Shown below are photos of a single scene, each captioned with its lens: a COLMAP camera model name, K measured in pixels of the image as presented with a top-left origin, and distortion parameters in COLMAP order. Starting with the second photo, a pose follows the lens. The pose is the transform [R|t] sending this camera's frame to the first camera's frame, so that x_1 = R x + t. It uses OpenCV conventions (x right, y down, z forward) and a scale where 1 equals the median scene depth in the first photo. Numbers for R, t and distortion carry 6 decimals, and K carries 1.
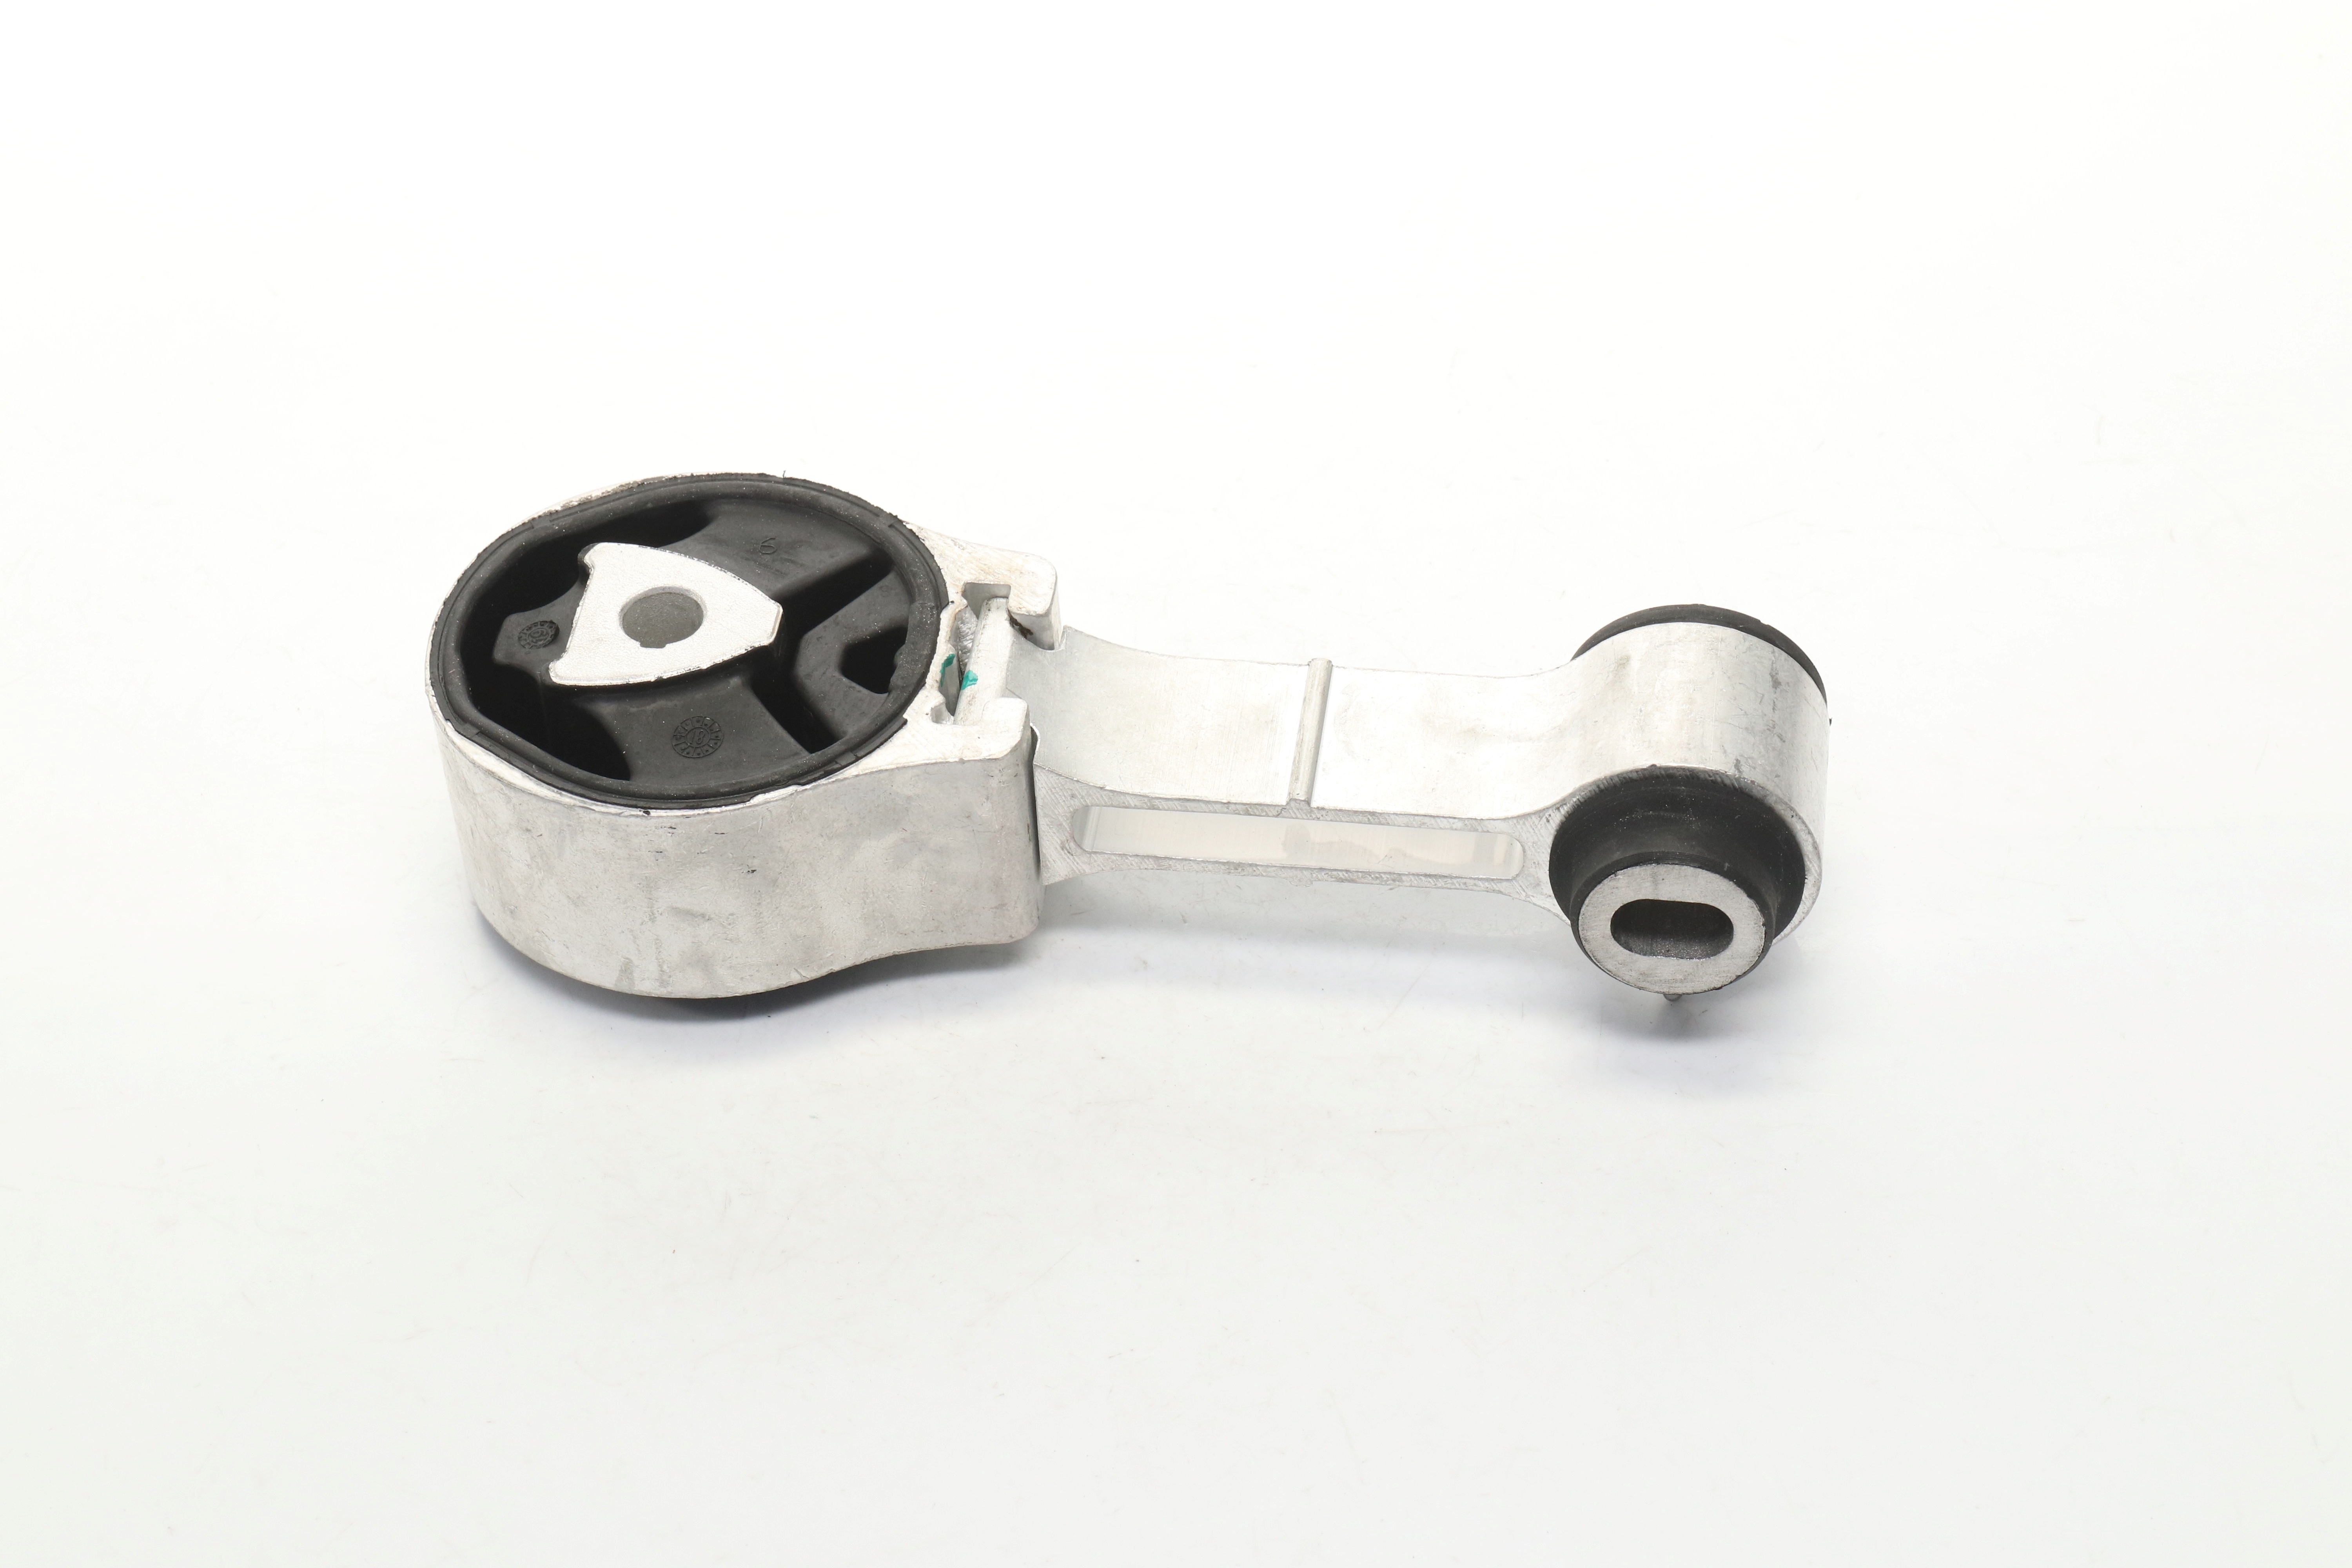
lens RADIAL K [[5127.9, 0, 1176.0], [0, 5127.9, 784.0], [0, 0, 1]] dist [0.029183, 0.023602]
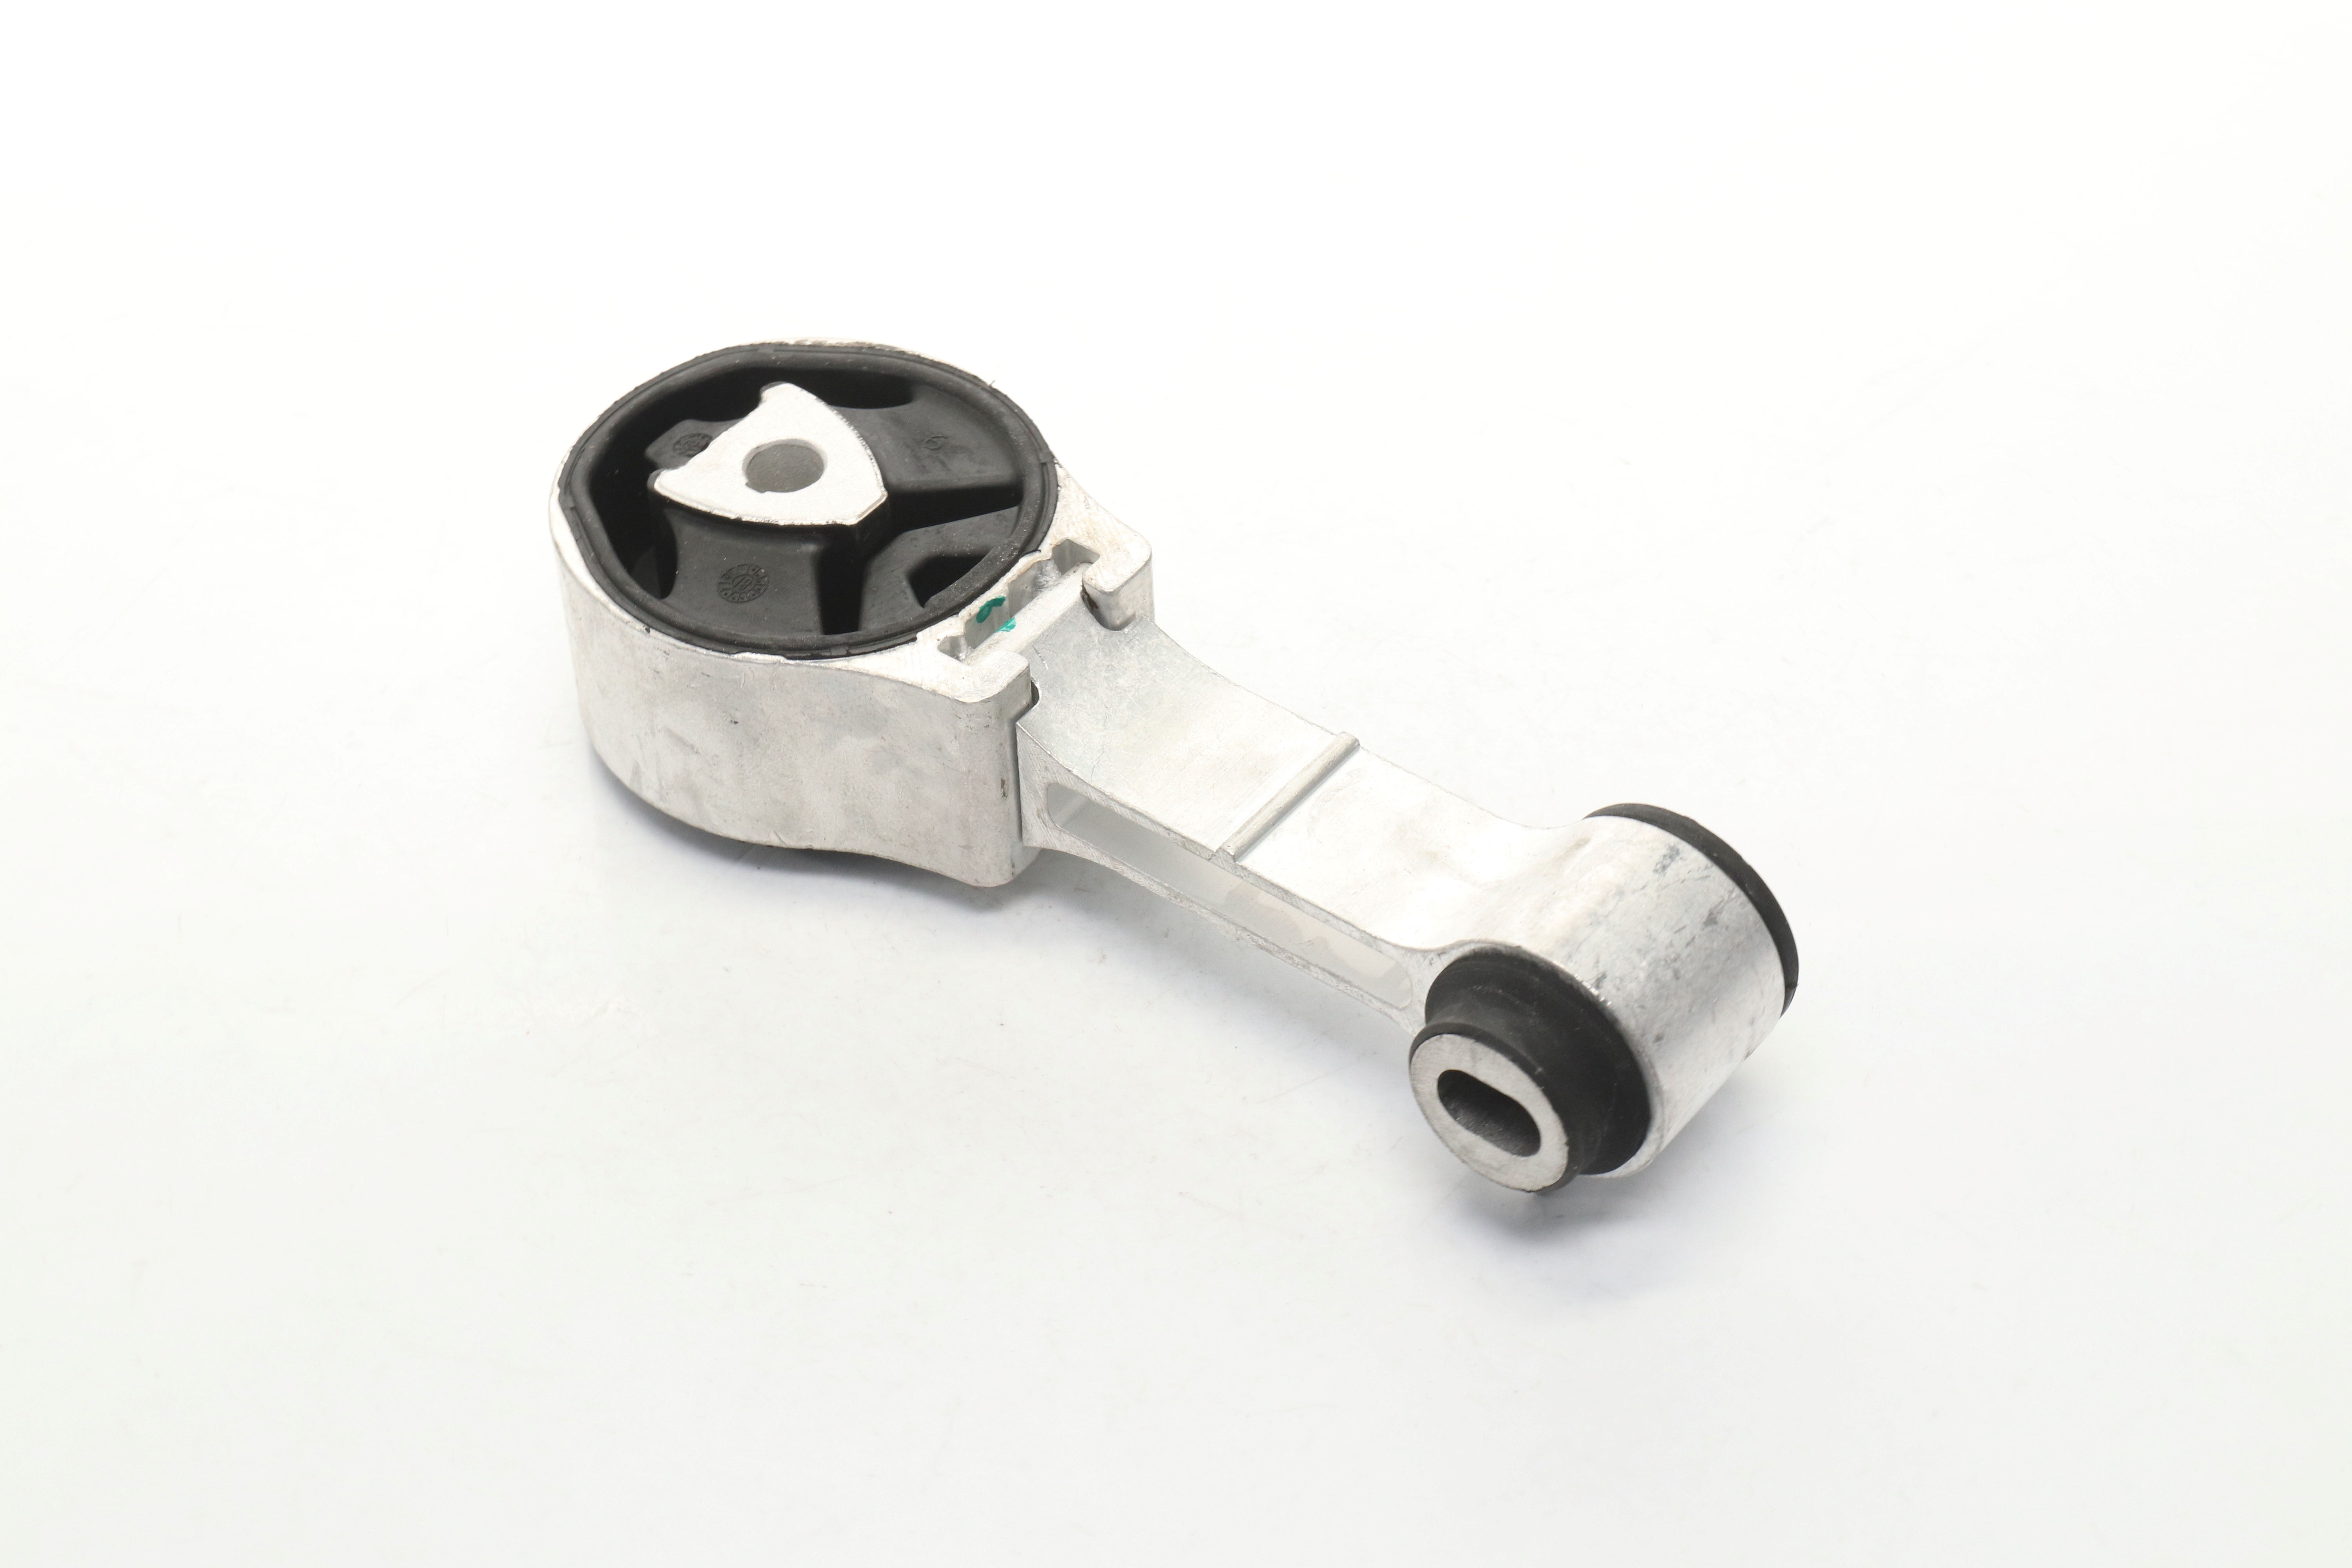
lens RADIAL K [[5127.9, 0, 1176.0], [0, 5127.9, 784.0], [0, 0, 1]] dist [0.029183, 0.023602]
pose [[0.855366, 0.357814, -0.374591, 0.380480], [-0.352320, 0.931948, 0.085699, -0.090201], [0.379763, 0.058672, 0.923221, 0.081445]]
